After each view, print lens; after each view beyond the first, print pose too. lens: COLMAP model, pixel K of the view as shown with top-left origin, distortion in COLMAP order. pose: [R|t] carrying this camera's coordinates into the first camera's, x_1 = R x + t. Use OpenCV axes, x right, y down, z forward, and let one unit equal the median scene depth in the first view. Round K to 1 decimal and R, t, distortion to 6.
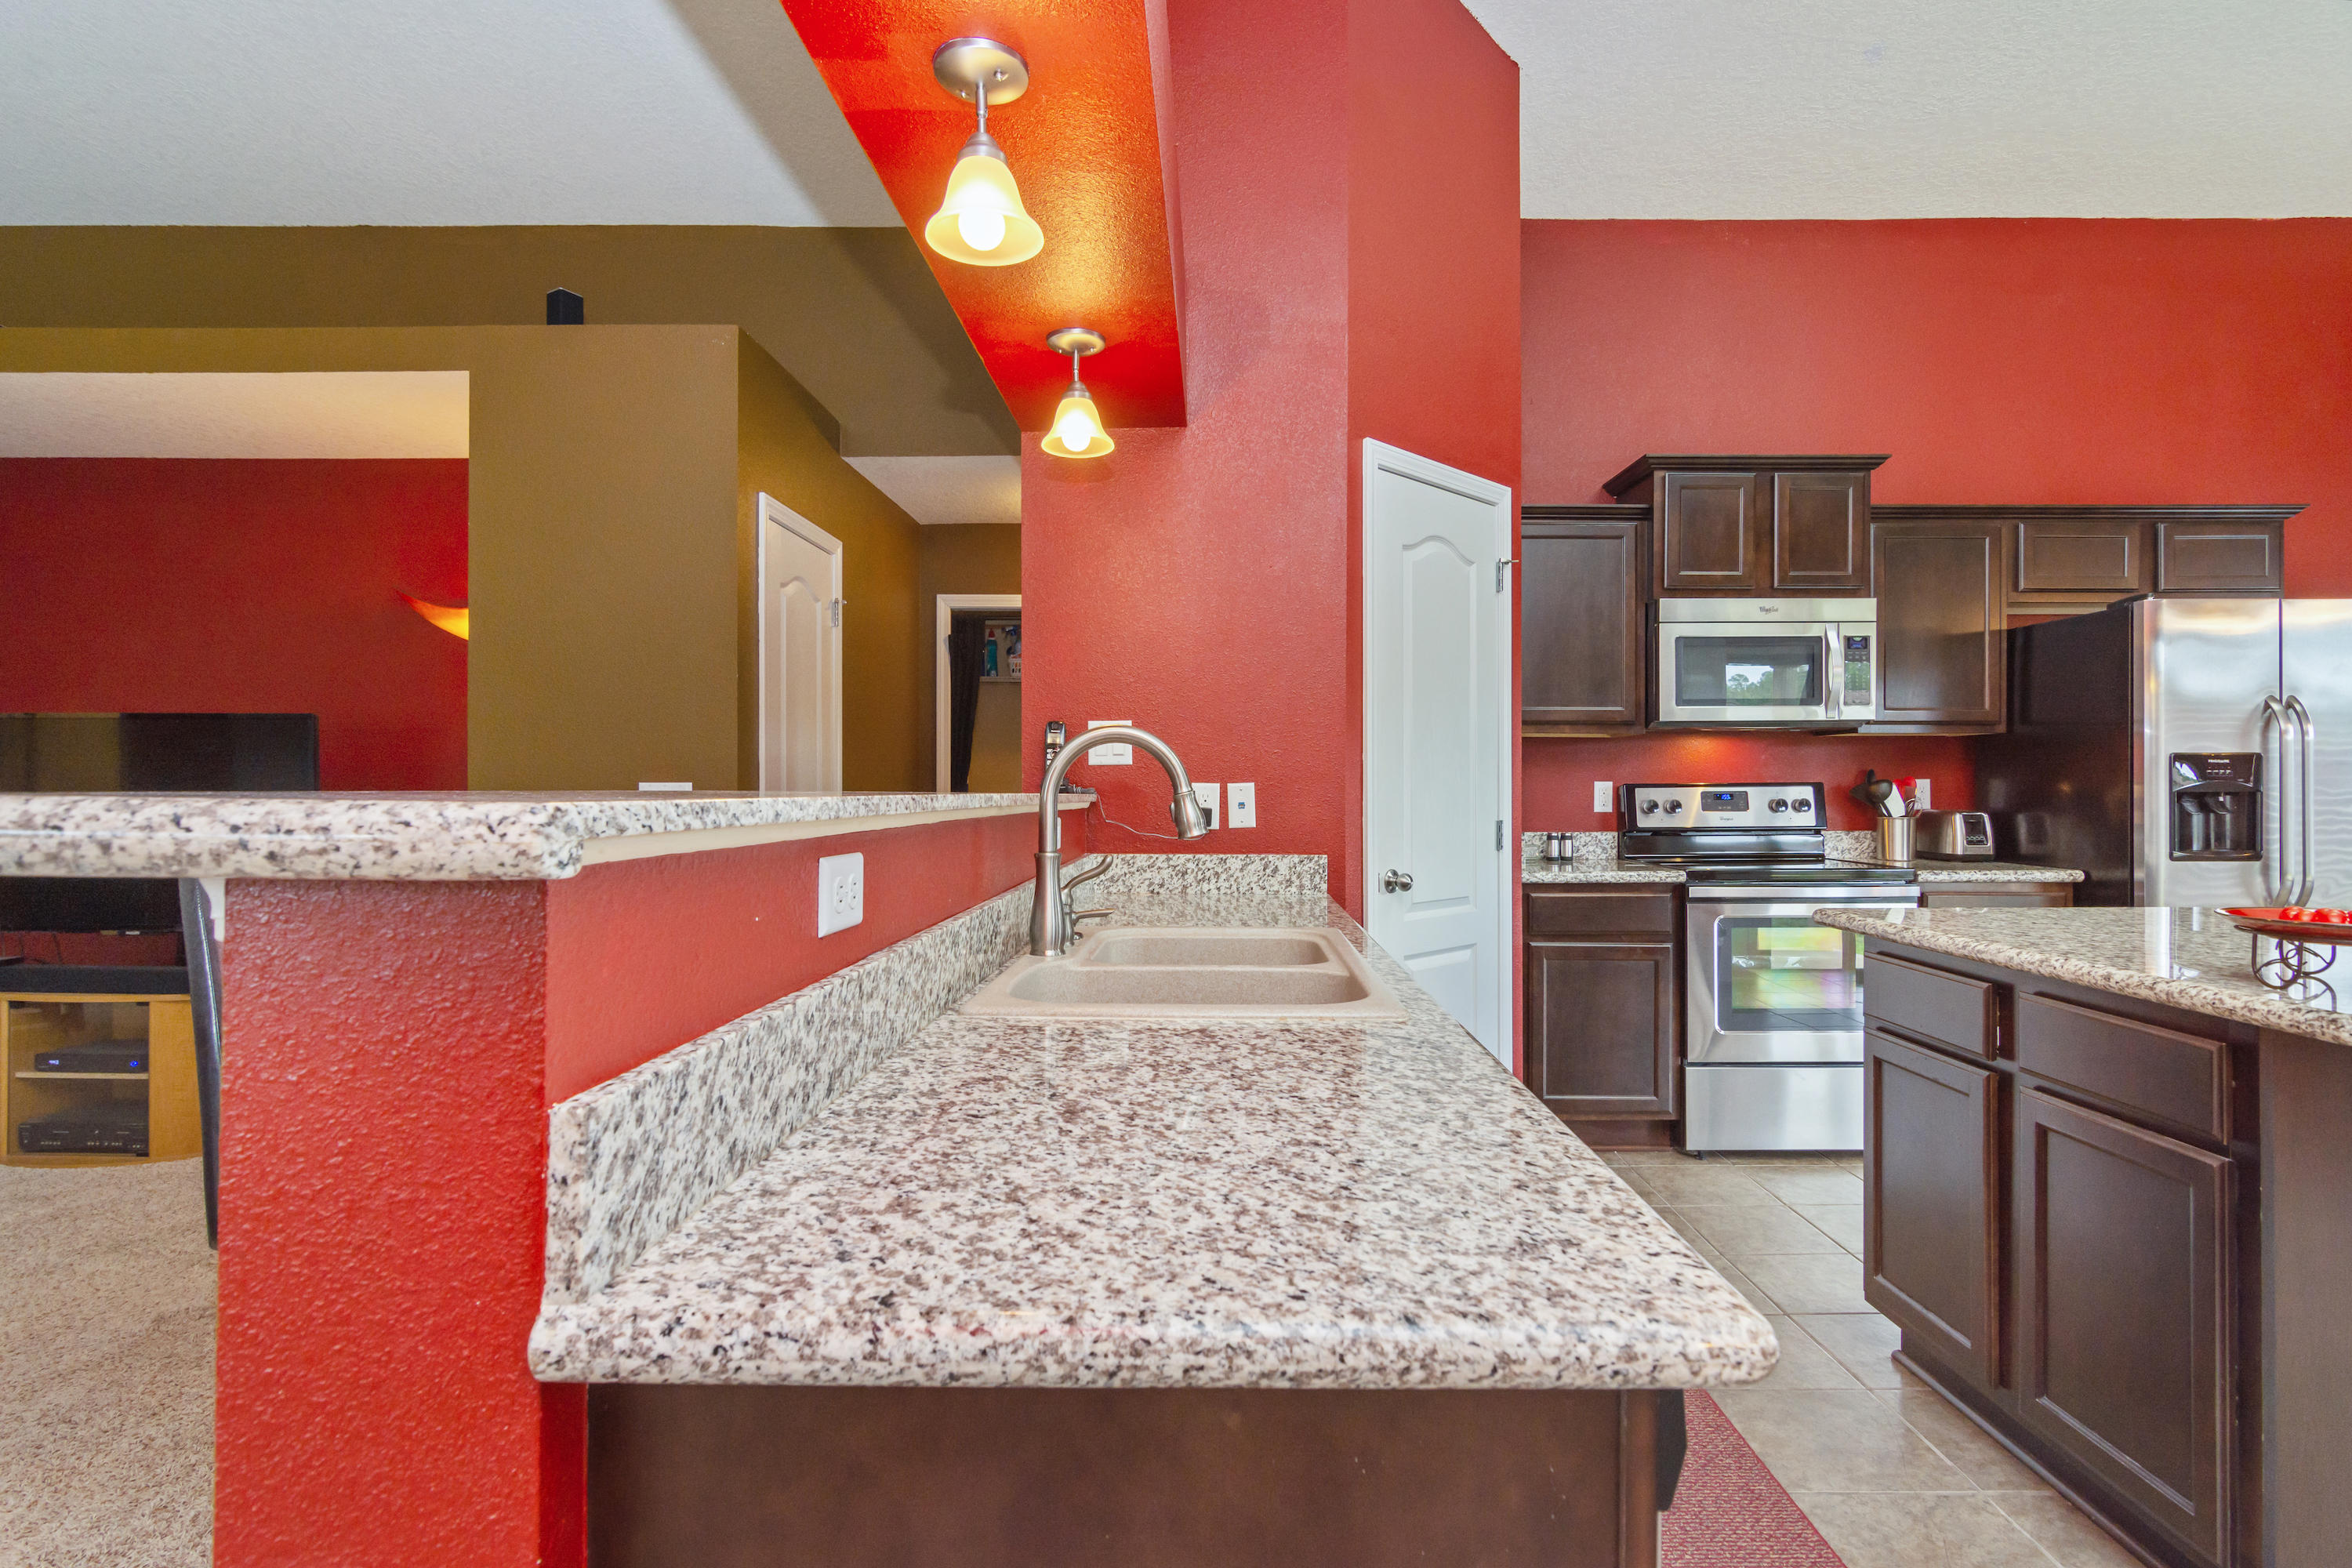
lens RADIAL K [[1149.0, 0, 1261.7], [0, 1149.0, 786.3], [0, 0, 1]] dist [0.000055, 0.000596]
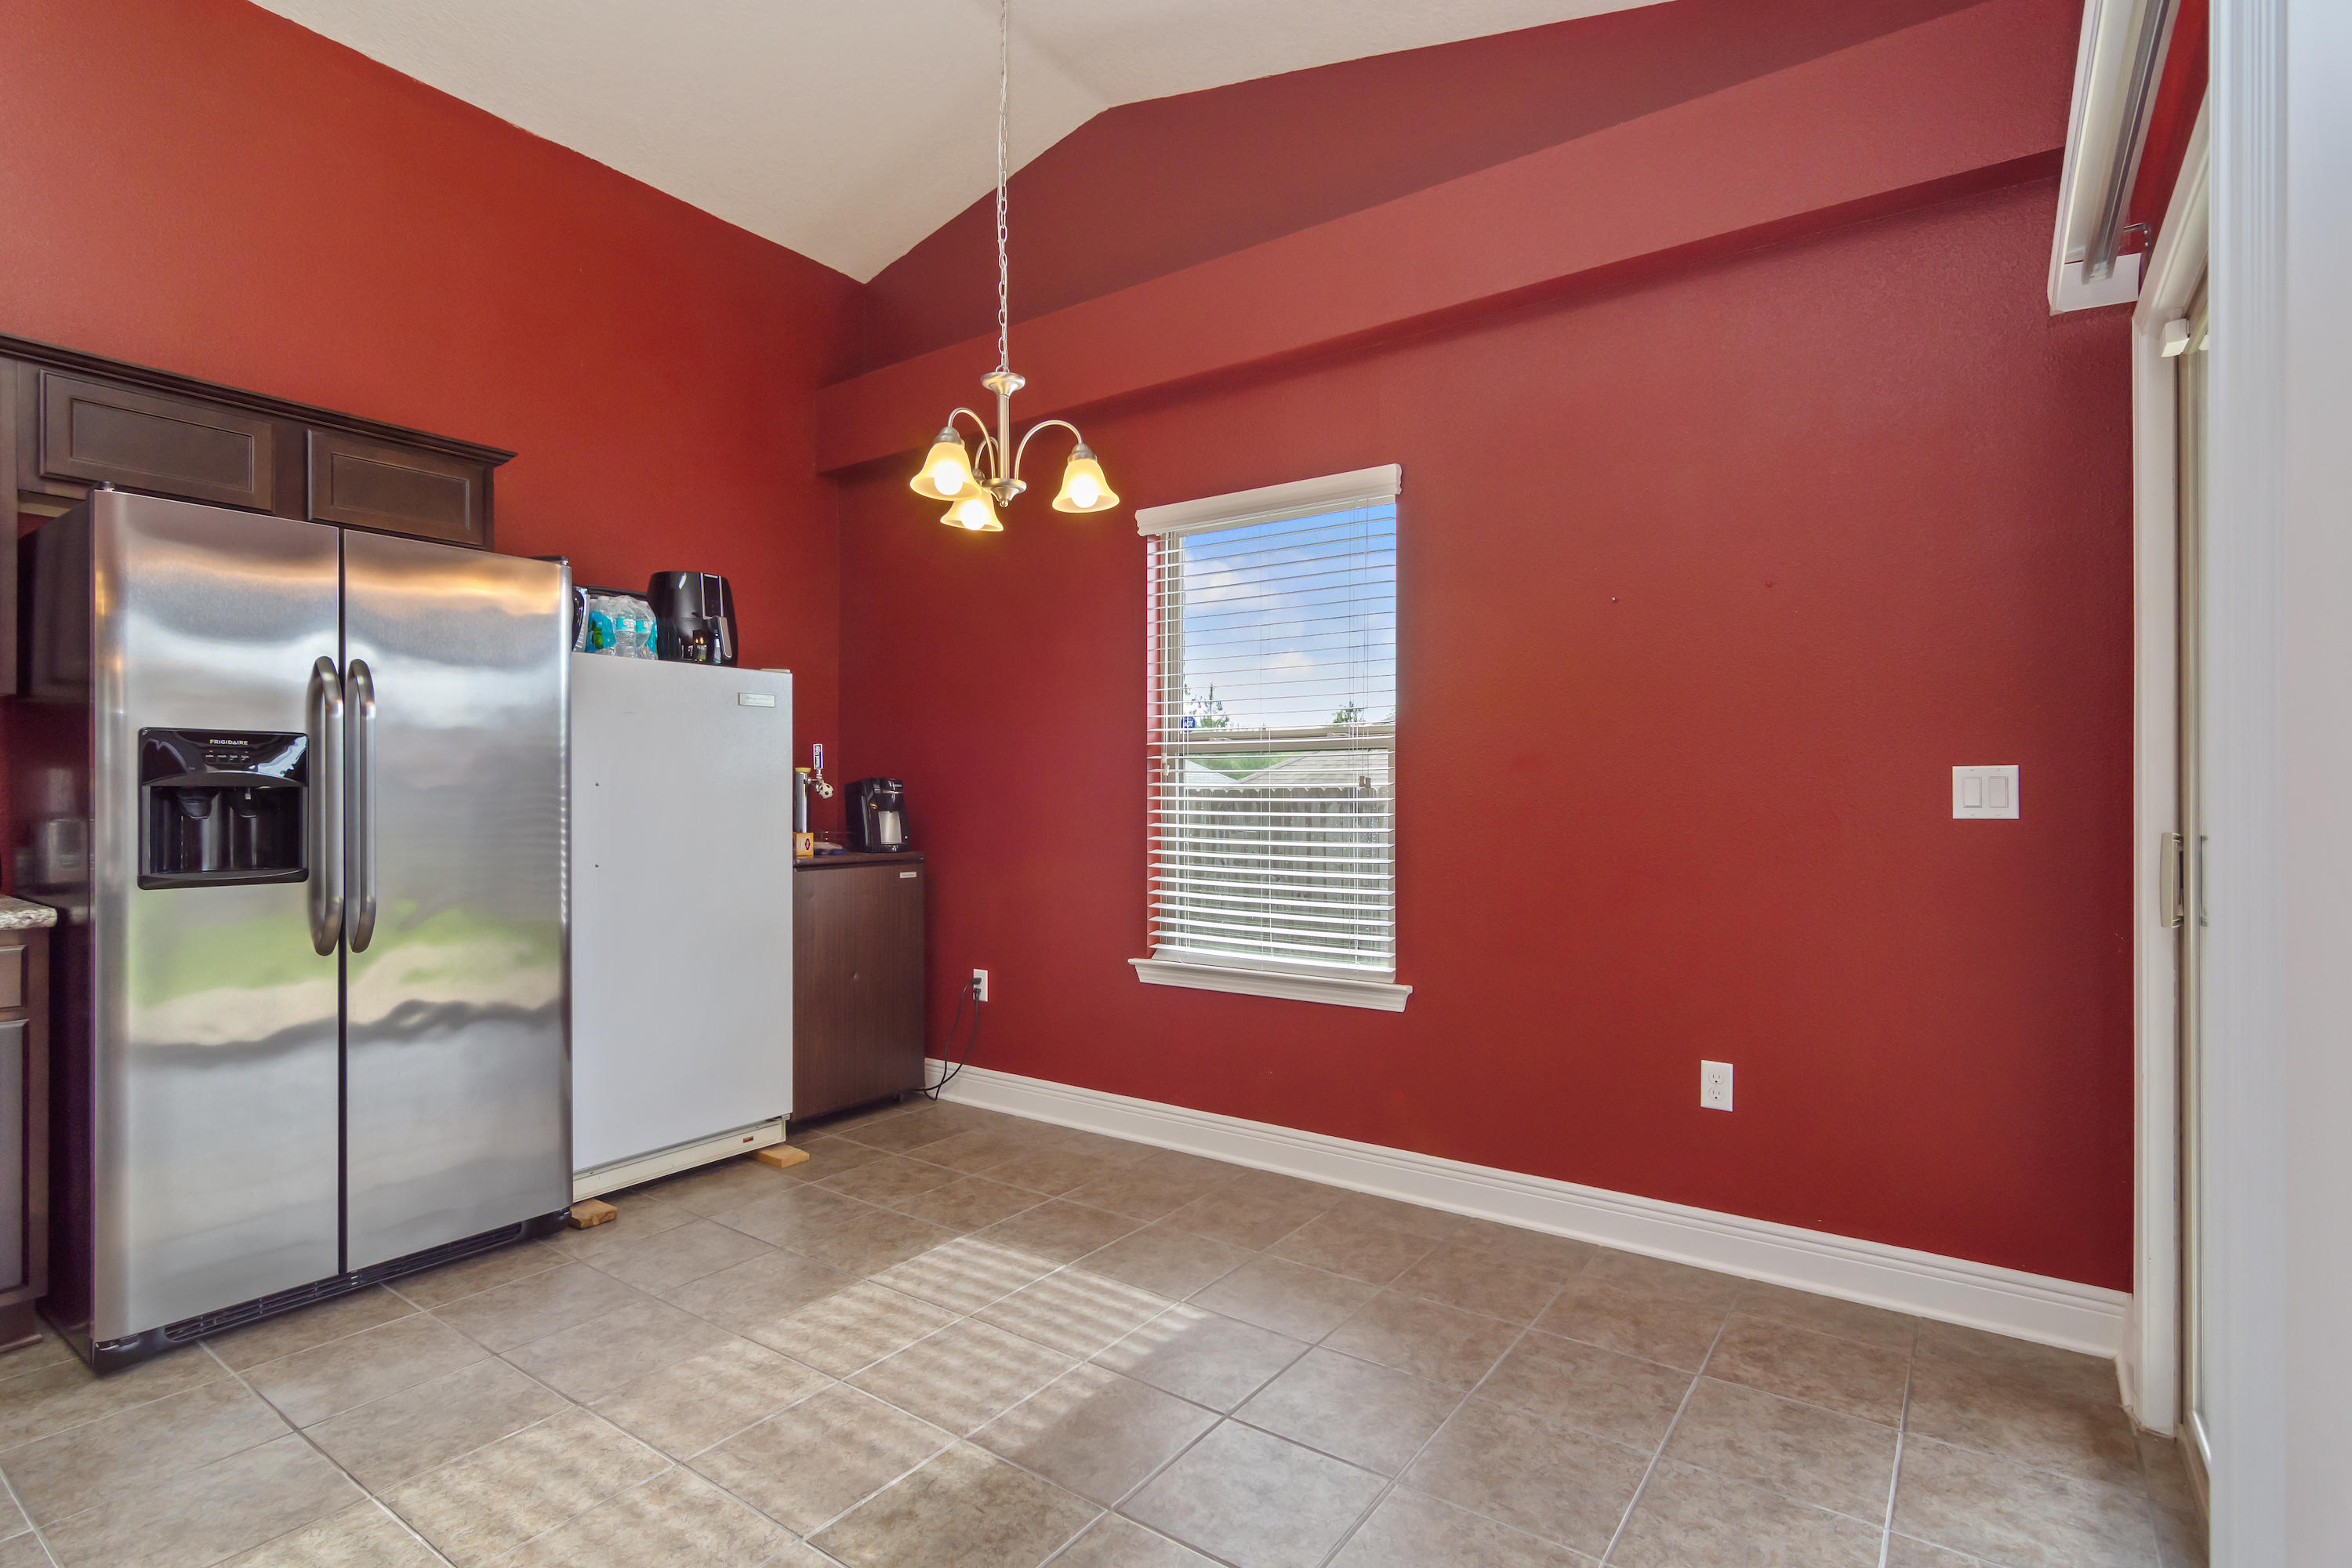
lens RADIAL K [[1124.3, 0, 1168.8], [0, 1124.3, 792.8], [0, 0, 1]] dist [0.000563, 0.000187]
pose [[0.598271, 0.003475, 0.801286, 0.584144], [-0.004094, 0.999991, -0.001280, 0.006726], [-0.801283, -0.002515, 0.598280, 0.125128]]
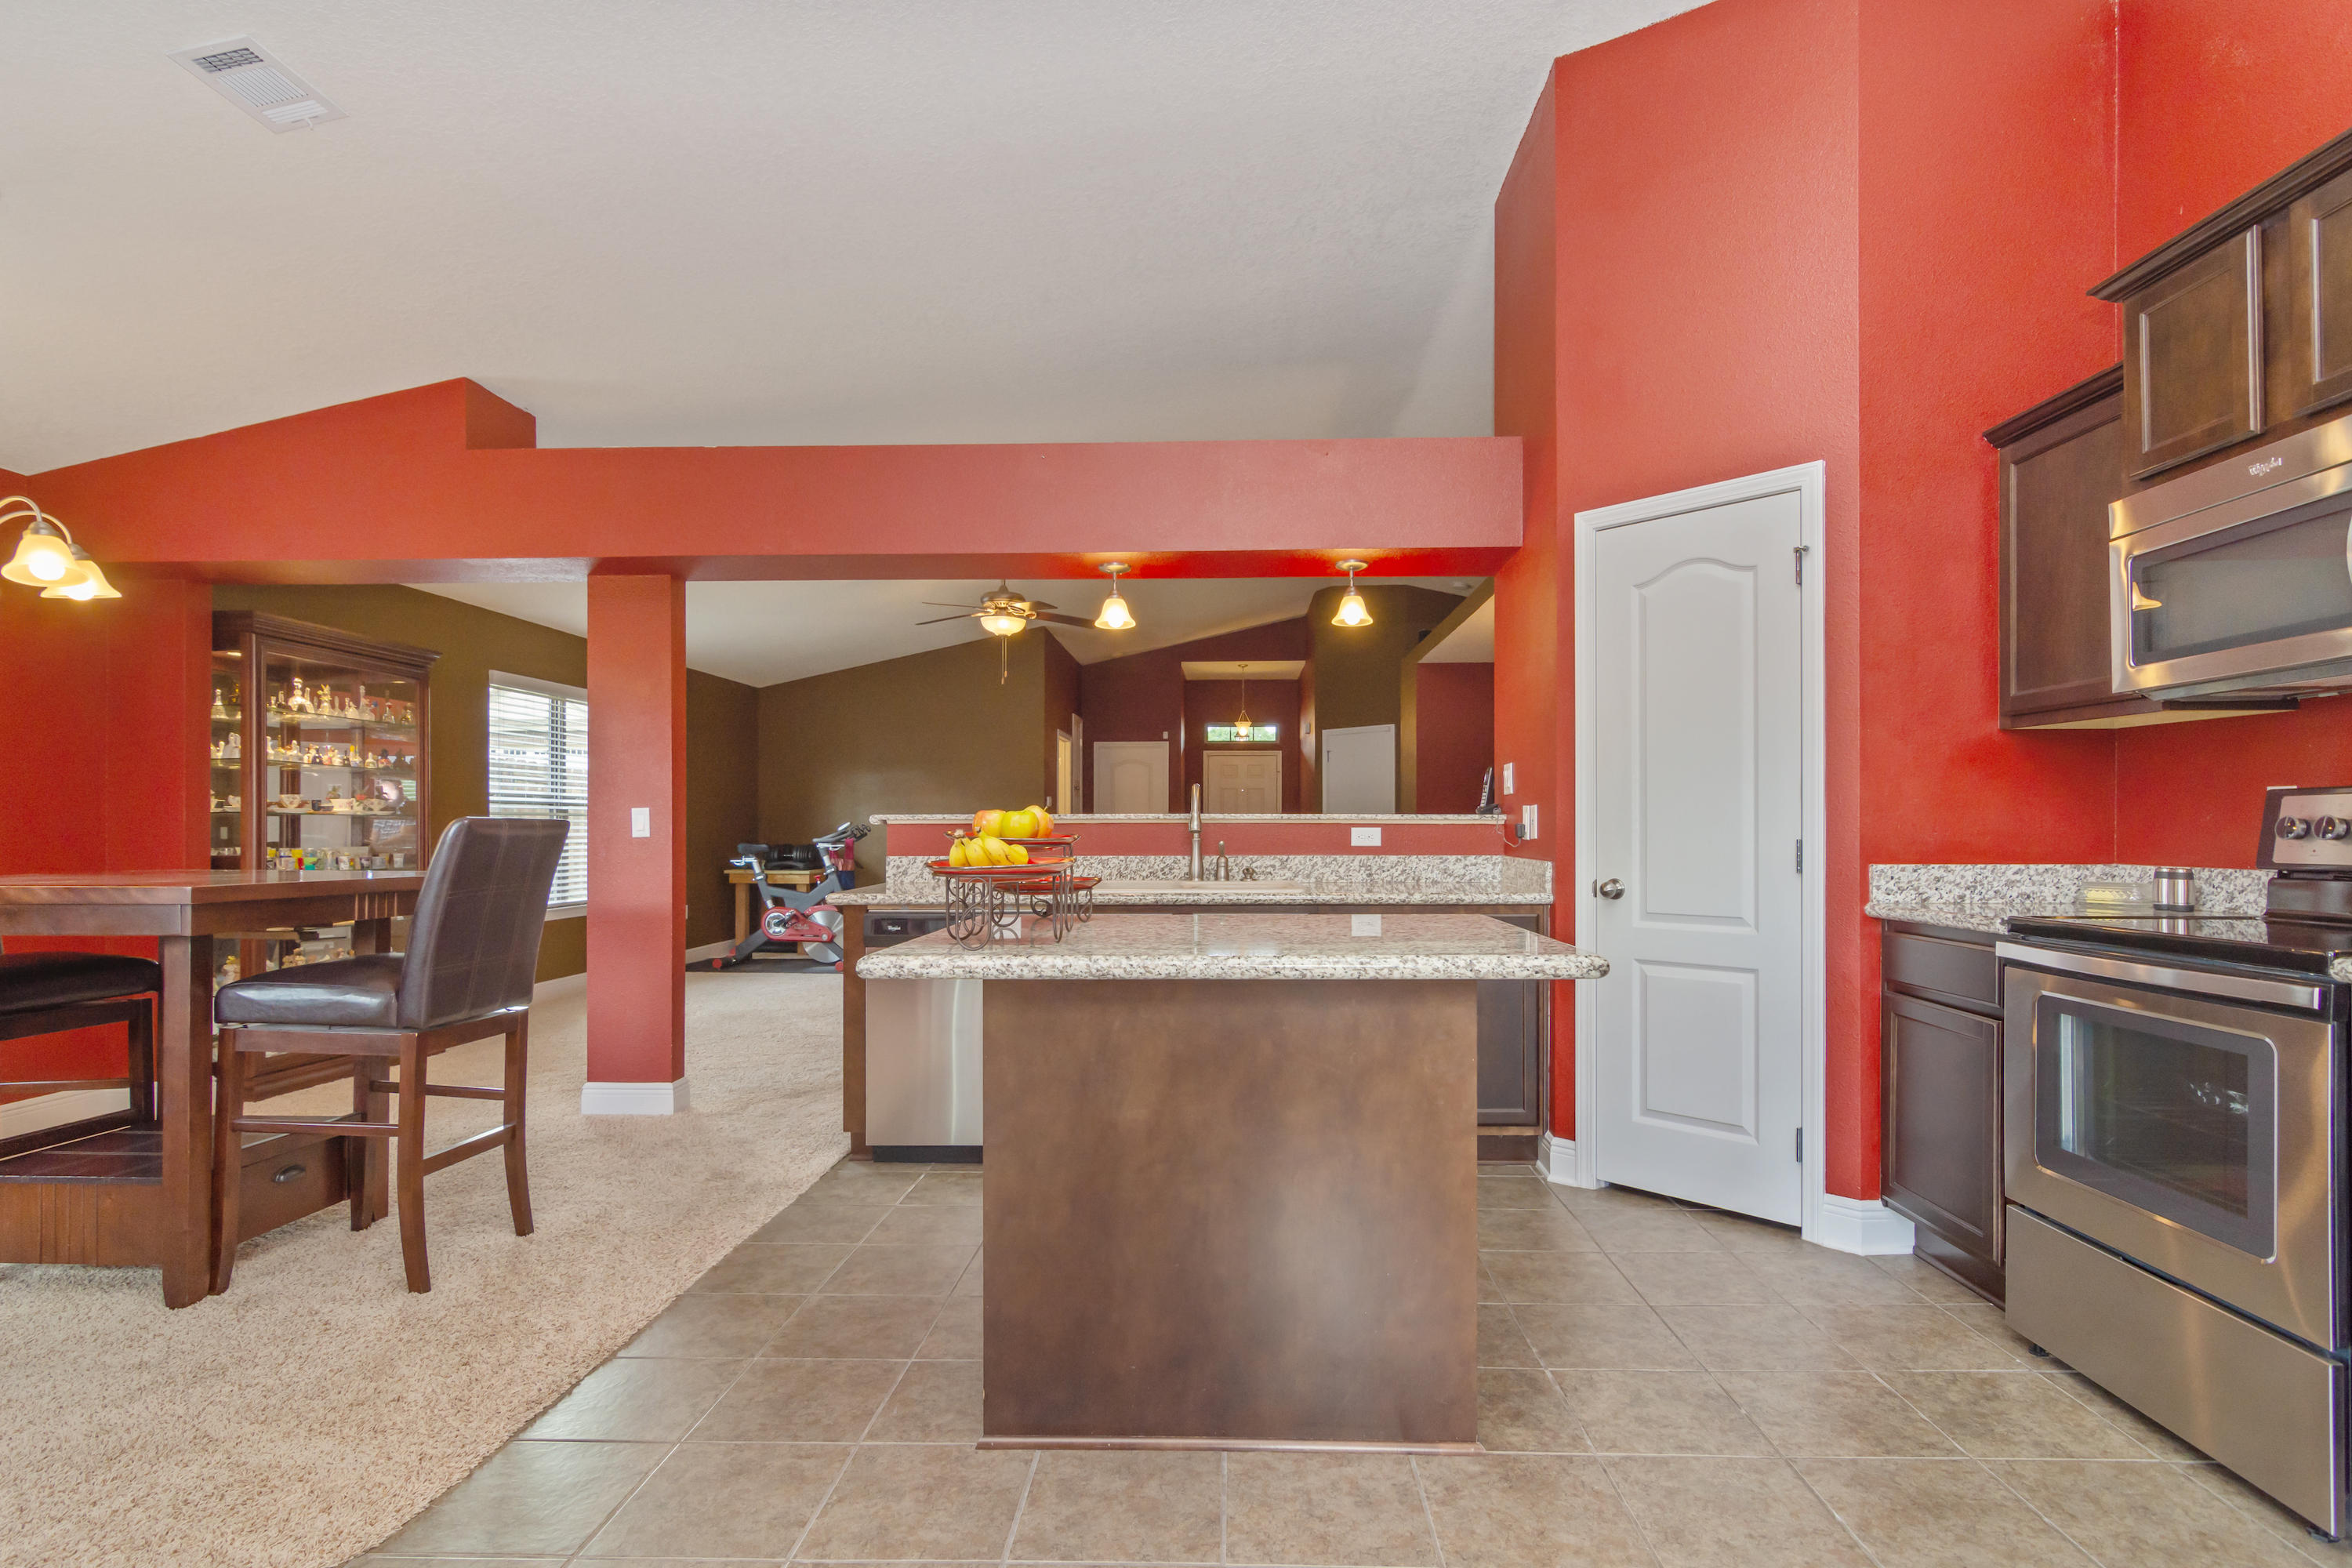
lens RADIAL K [[1179.4, 0, 1203.3], [0, 1179.4, 825.3], [0, 0, 1]] dist [0.000765, 0.000887]
pose [[-0.051326, -0.001027, -0.998681, 1.094573], [0.004199, 0.999990, -0.001244, 0.016928], [0.998673, -0.004257, -0.051321, 0.555815]]
